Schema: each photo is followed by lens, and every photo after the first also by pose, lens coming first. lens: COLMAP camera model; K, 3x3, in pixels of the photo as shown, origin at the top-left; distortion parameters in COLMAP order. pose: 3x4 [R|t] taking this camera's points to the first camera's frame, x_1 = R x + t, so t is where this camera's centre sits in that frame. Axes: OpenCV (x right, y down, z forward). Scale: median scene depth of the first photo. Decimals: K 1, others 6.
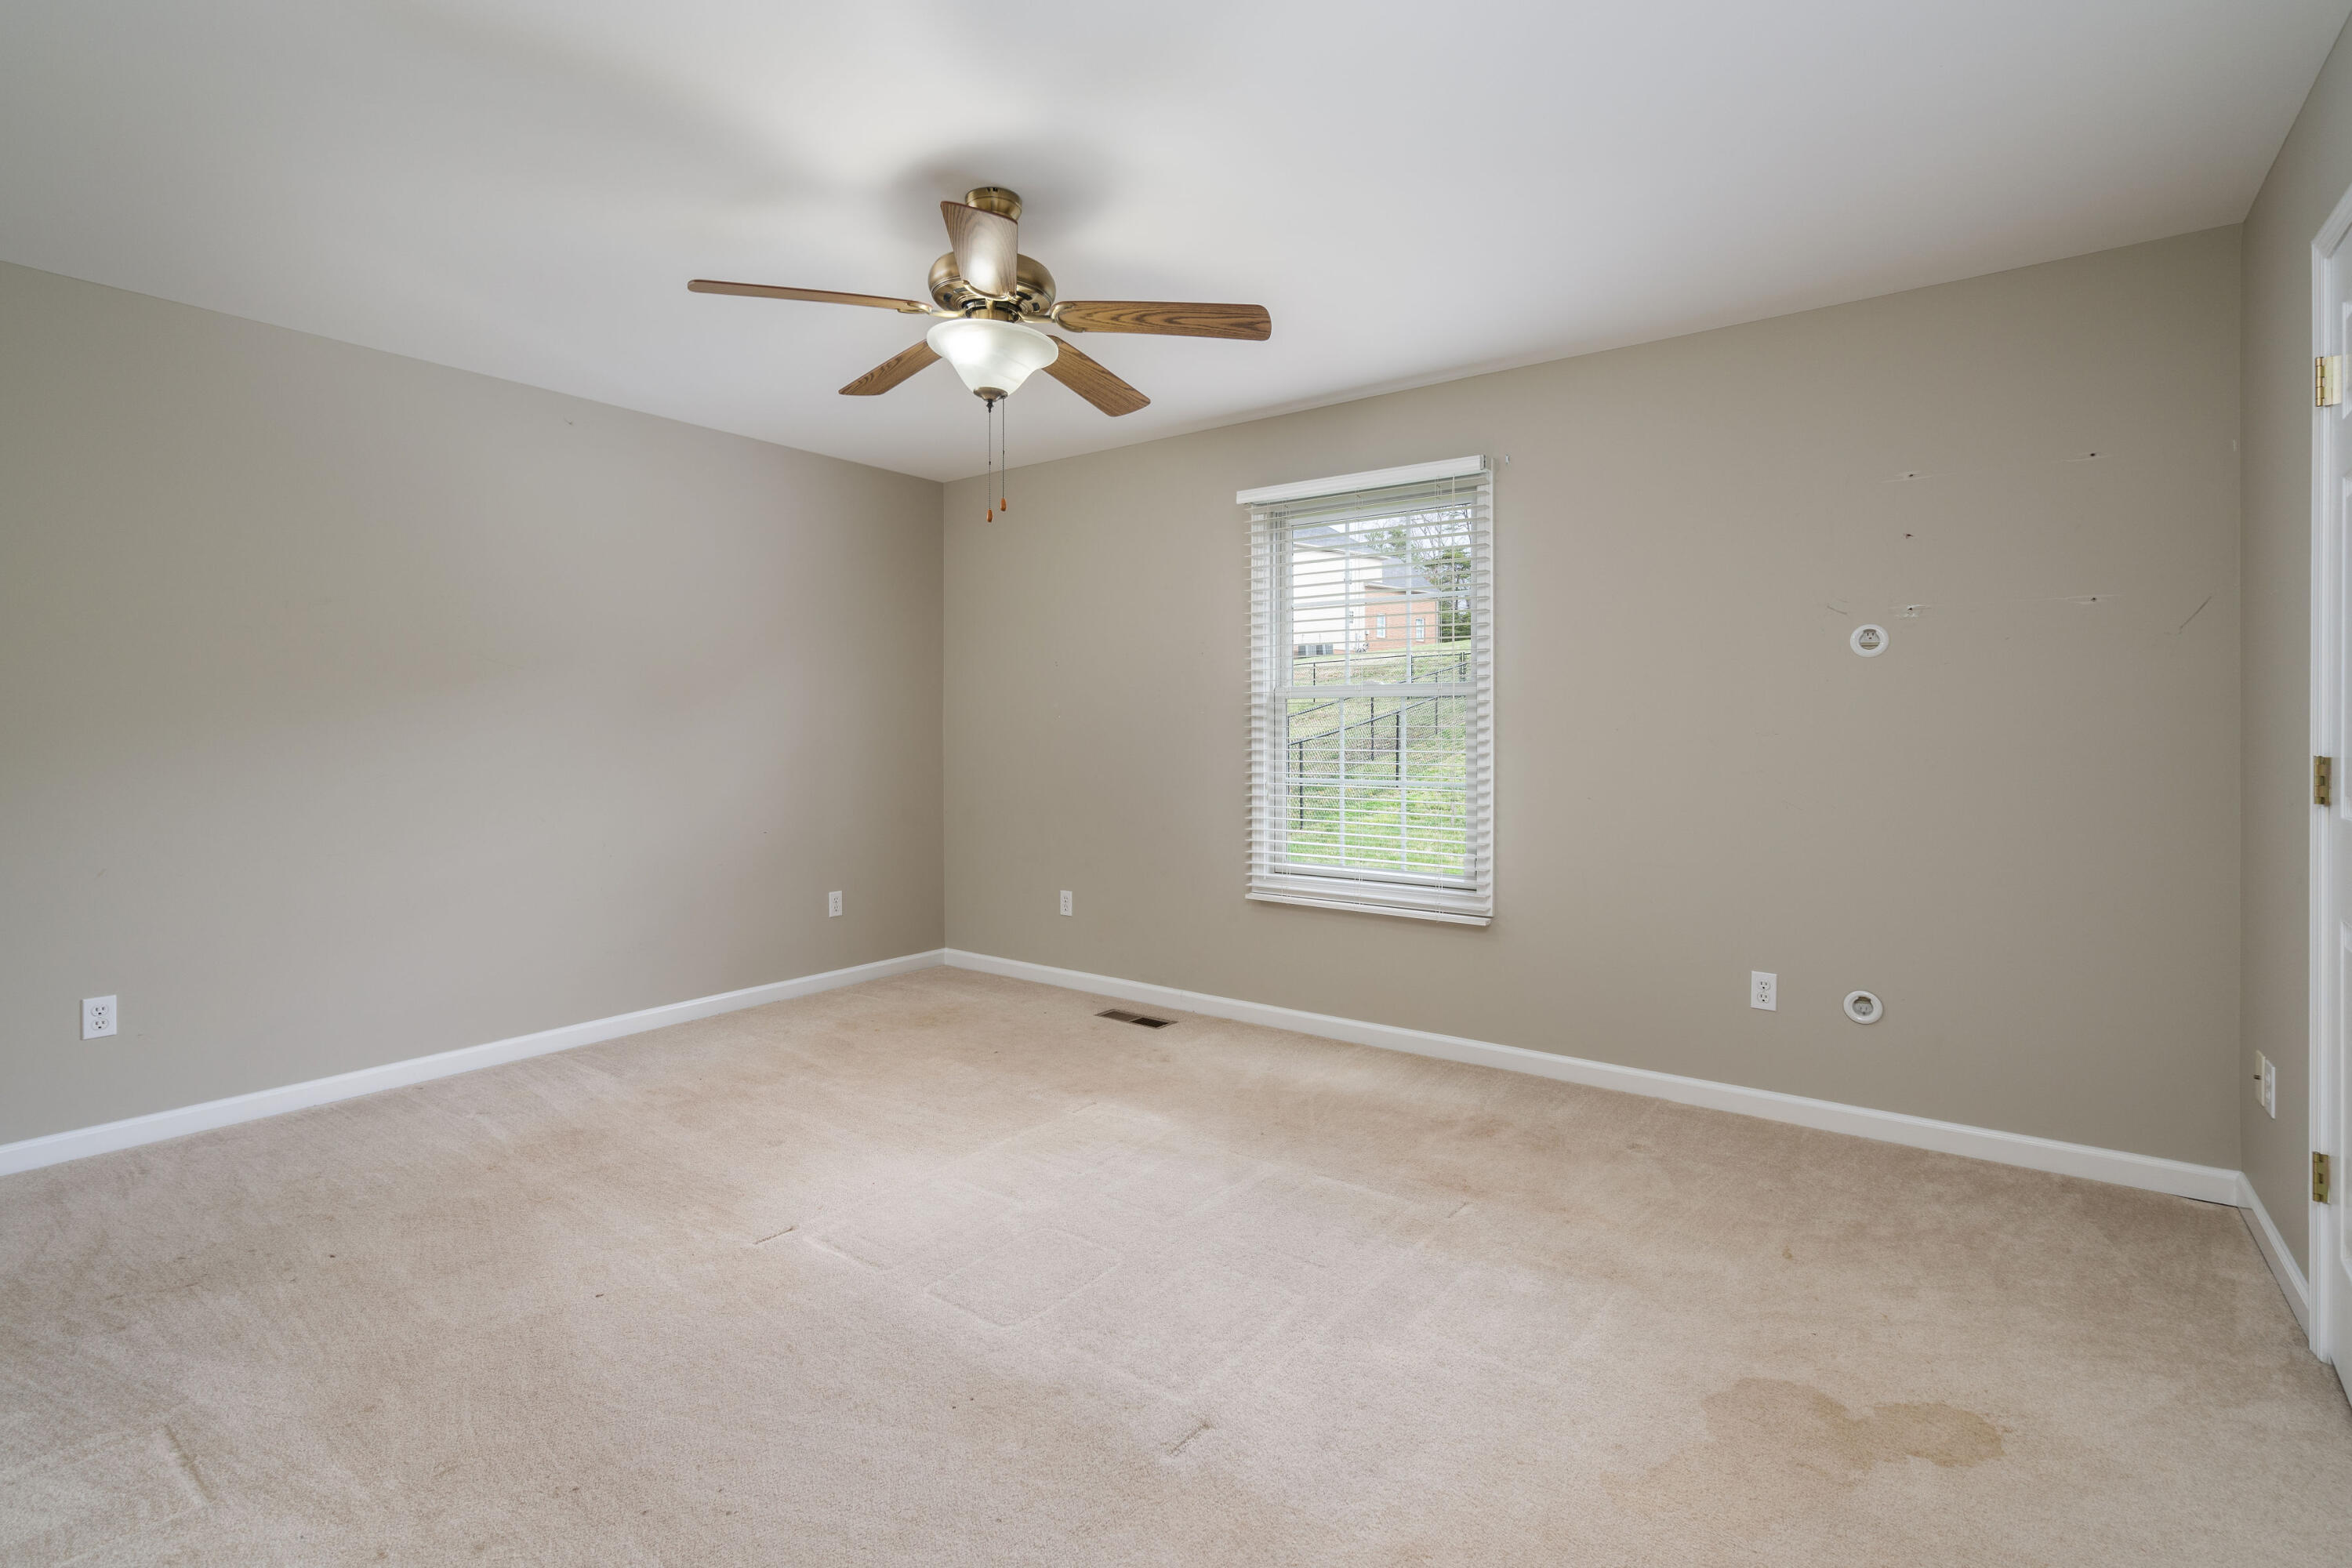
lens RADIAL K [[1091.4, 0, 1172.8], [0, 1091.4, 728.8], [0, 0, 1]] dist [-0.001479, 0.000031]
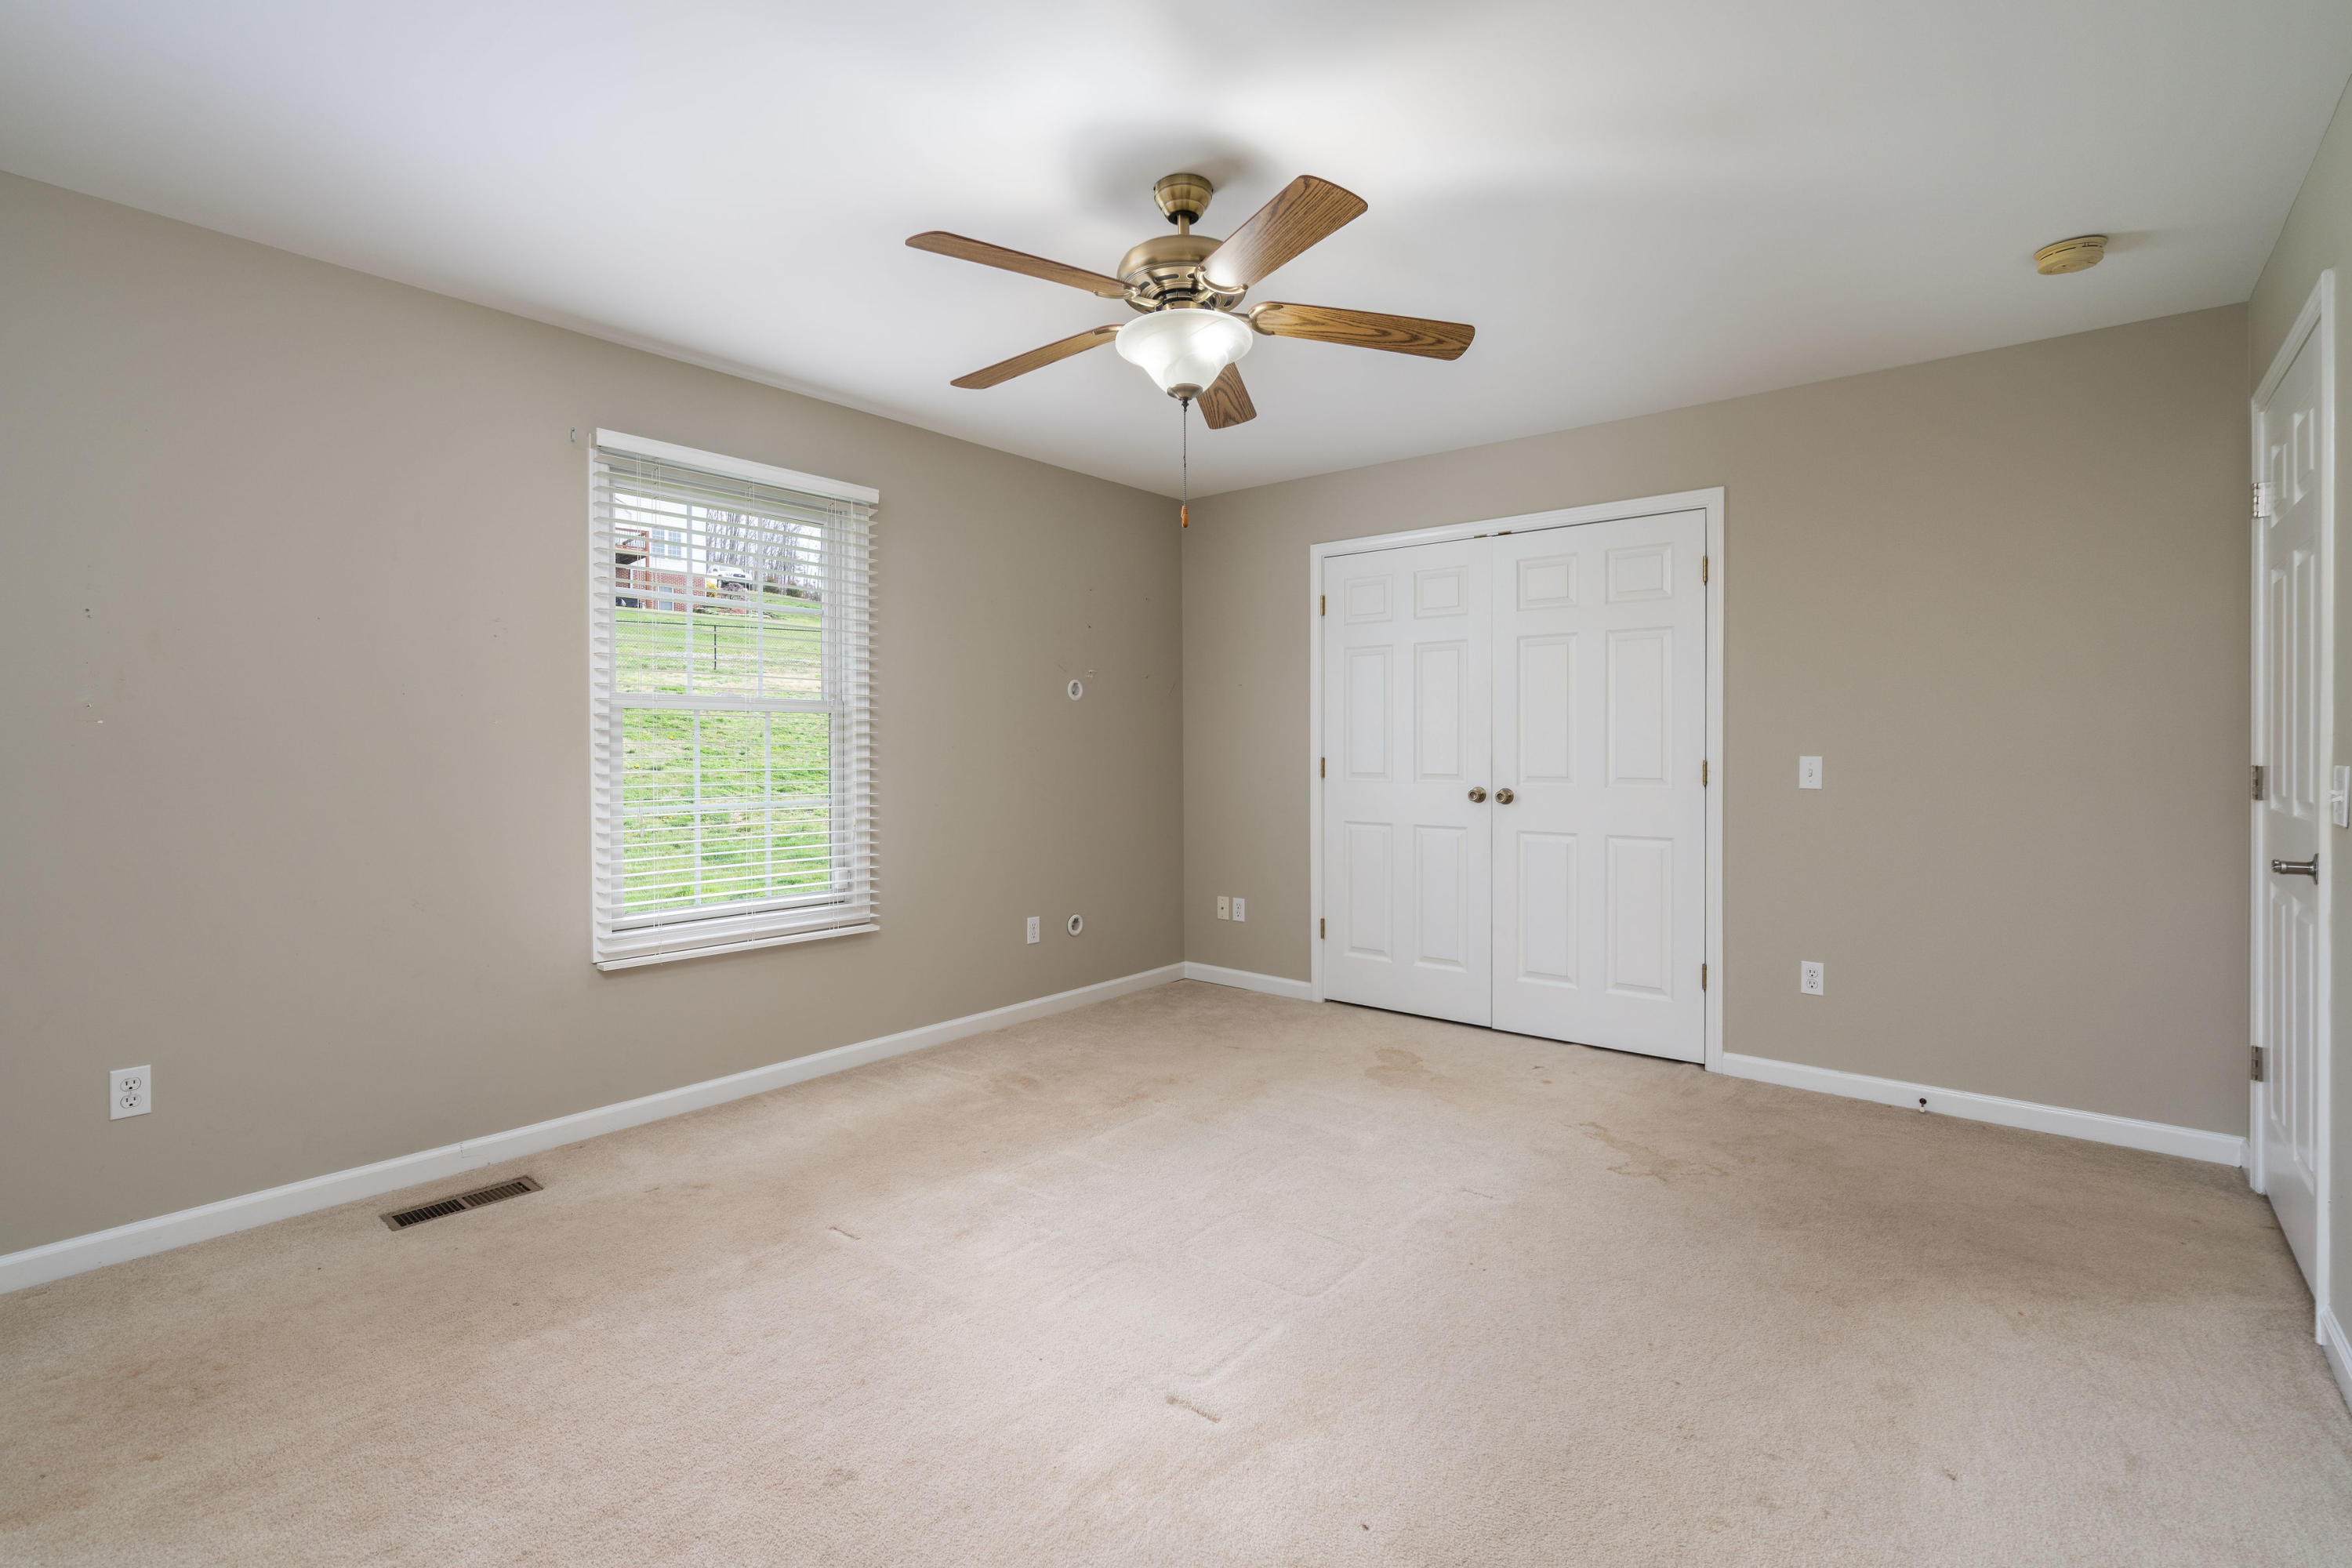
lens RADIAL K [[1086.7, 0, 1164.6], [0, 1086.7, 742.6], [0, 0, 1]] dist [-0.014649, 0.000095]
pose [[0.048889, 0.003401, 0.998798, -0.911306], [0.002220, 0.999991, -0.003513, 0.001817], [-0.998802, 0.002390, 0.048881, 0.799525]]
